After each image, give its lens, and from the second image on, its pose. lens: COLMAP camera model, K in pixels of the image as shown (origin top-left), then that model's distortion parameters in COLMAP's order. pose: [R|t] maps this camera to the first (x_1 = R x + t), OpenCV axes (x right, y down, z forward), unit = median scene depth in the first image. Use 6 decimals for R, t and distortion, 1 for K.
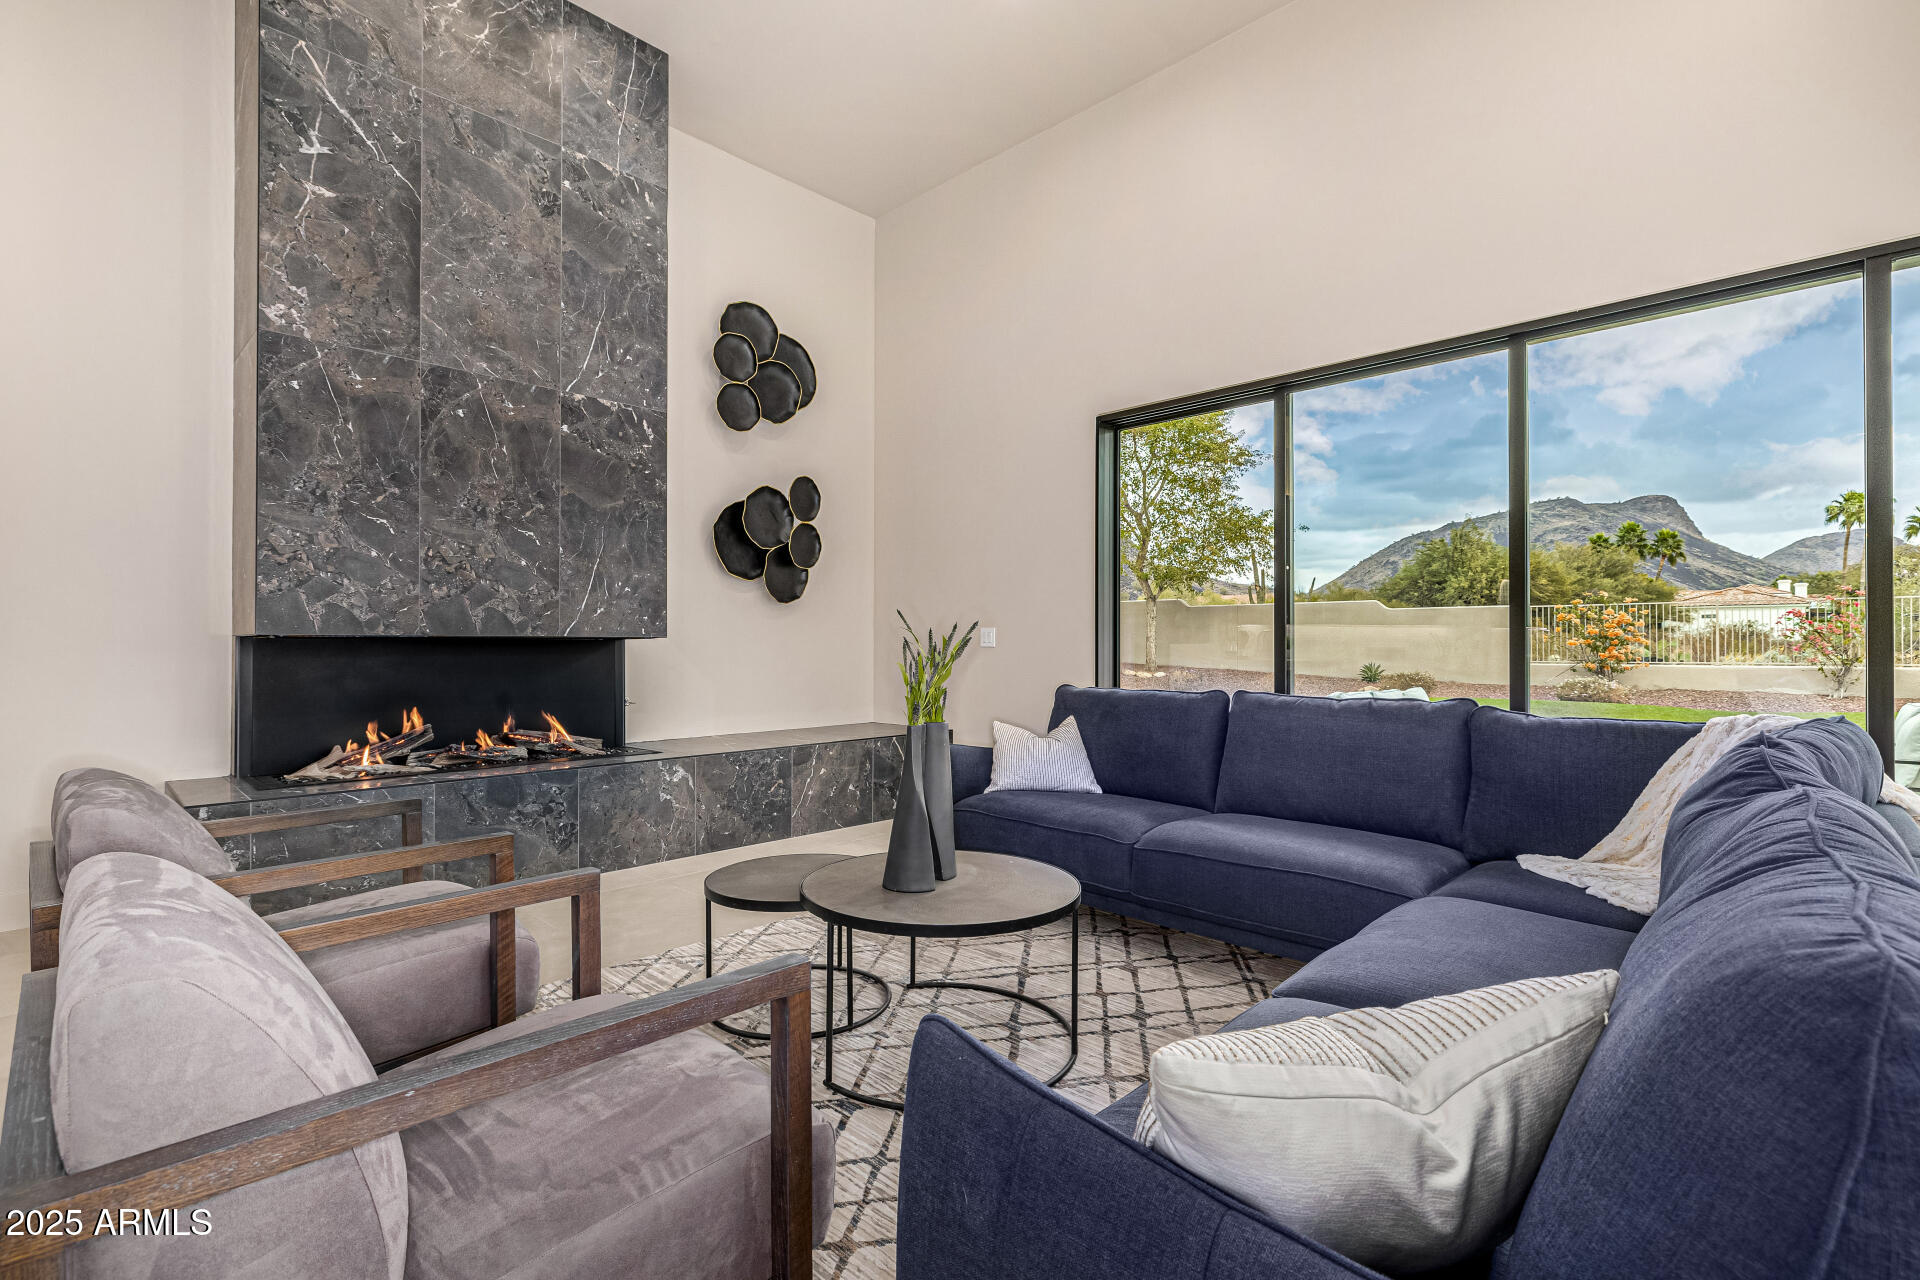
lens RADIAL K [[869.3, 0, 960.4], [0, 869.3, 638.4], [0, 0, 1]] dist [-0.004568, 0.000669]
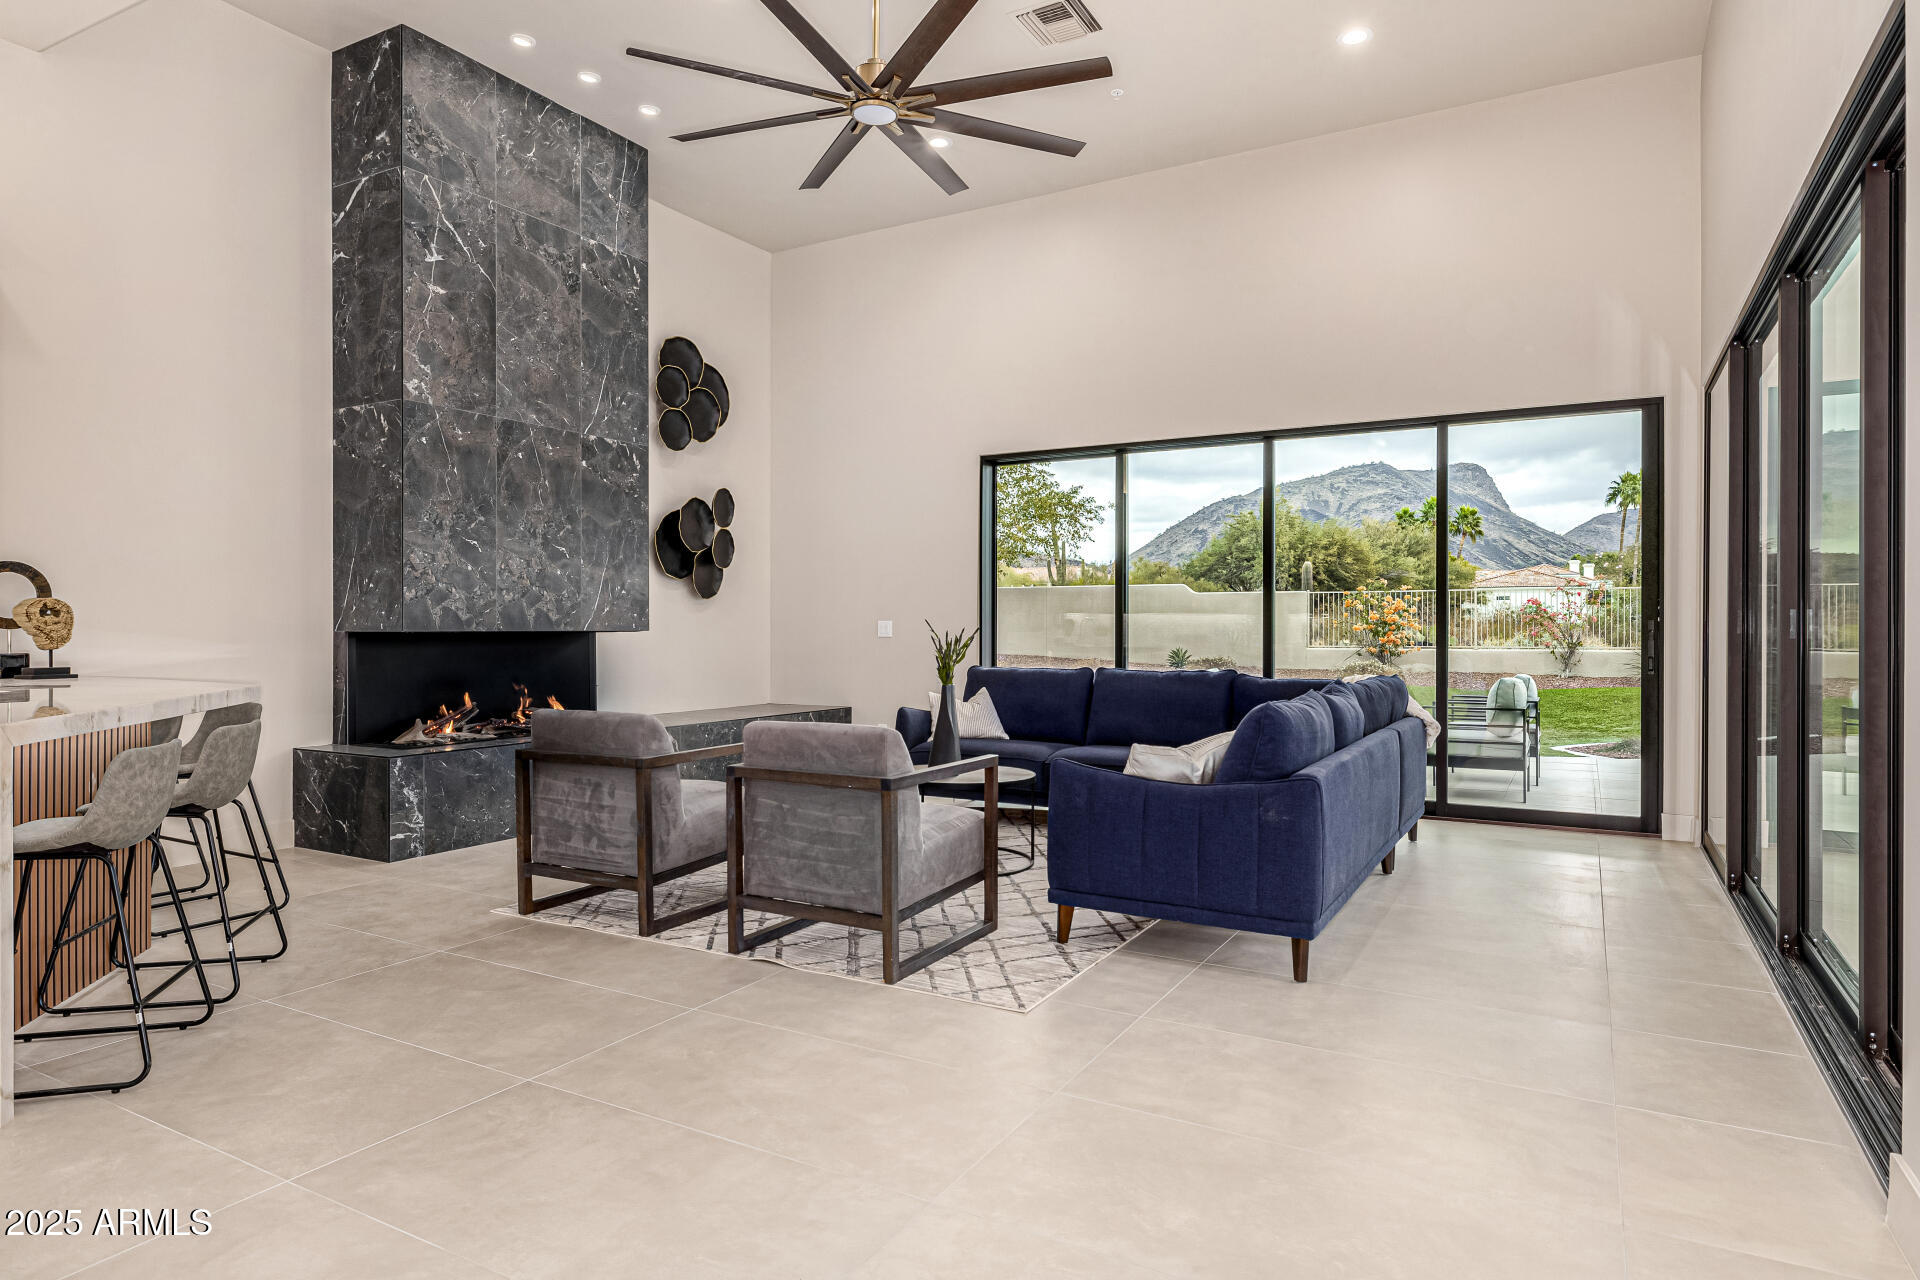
lens RADIAL K [[1100.2, 0, 958.3], [0, 1100.2, 628.9], [0, 0, 1]] dist [-0.001073, -0.000237]
pose [[0.970254, -0.000303, 0.242088, -0.314893], [-0.001976, 0.999956, 0.009171, -0.020066], [-0.242080, -0.009376, 0.970211, -0.659167]]
